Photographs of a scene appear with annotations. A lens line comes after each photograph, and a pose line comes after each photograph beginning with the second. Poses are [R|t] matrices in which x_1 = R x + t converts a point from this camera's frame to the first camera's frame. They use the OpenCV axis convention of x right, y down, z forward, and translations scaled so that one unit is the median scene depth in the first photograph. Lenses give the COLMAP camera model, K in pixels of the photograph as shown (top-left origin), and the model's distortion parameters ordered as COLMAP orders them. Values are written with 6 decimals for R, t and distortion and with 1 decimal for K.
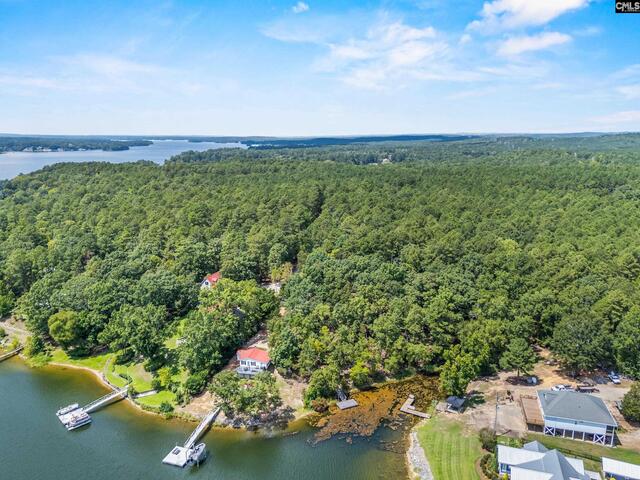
lens RADIAL K [[472.5, 0, 320.0], [0, 472.5, 242.5], [0, 0, 1]] dist [0.058097, -0.051441]
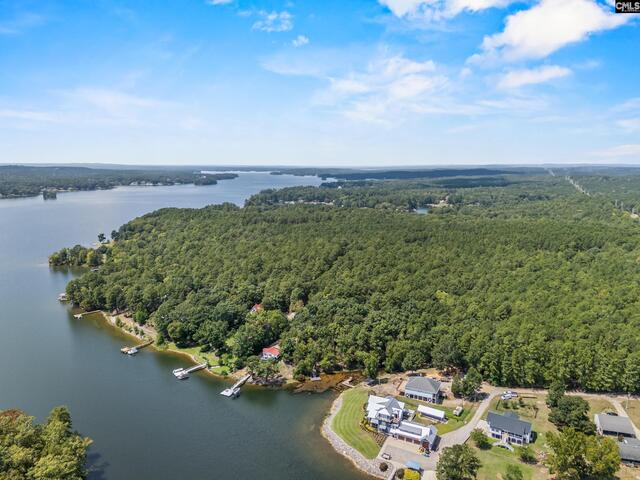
lens RADIAL K [[472.5, 0, 322.9], [0, 472.5, 235.4], [0, 0, 1]] dist [0.058097, -0.051441]
pose [[0.987697, 0.028600, -0.153744, 0.315959], [-0.039930, 0.996668, -0.071123, -0.085930], [0.151198, 0.076387, 0.985548, -0.794059]]
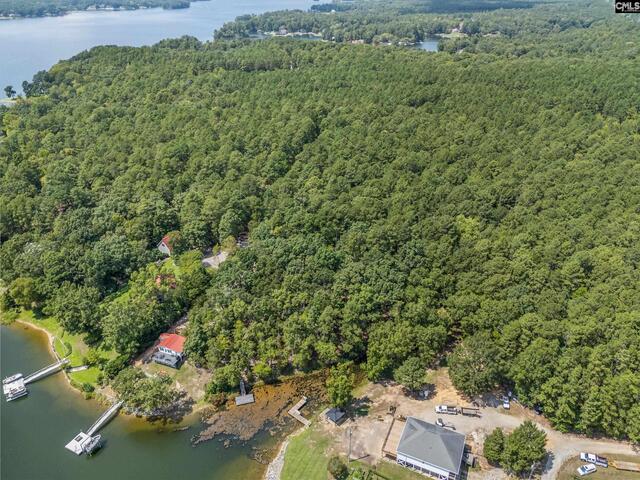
lens RADIAL K [[472.5, 0, 319.9], [0, 472.5, 241.0], [0, 0, 1]] dist [0.058097, -0.051441]
pose [[0.988275, 0.071114, -0.135114, 0.308810], [-0.031597, 0.961013, 0.274692, -0.280949], [0.149381, -0.267202, 0.951992, 0.066457]]
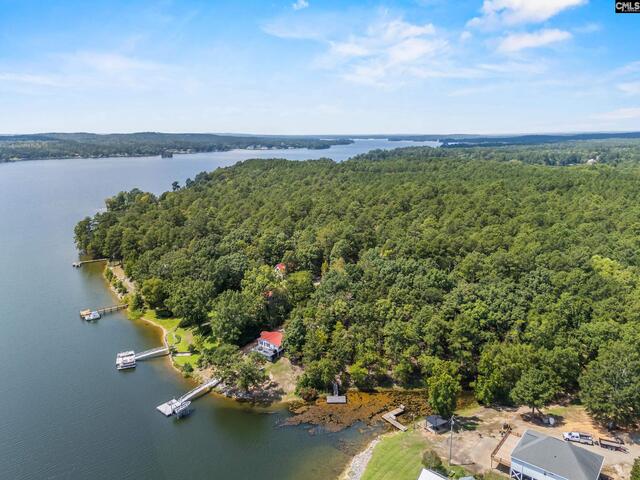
lens RADIAL K [[472.5, 0, 319.2], [0, 472.5, 242.2], [0, 0, 1]] dist [0.058097, -0.051441]
pose [[0.914846, 0.087319, -0.394248, 0.346630], [-0.086272, 0.996062, 0.020416, -0.011063], [0.394479, 0.015335, 0.918777, 0.041196]]
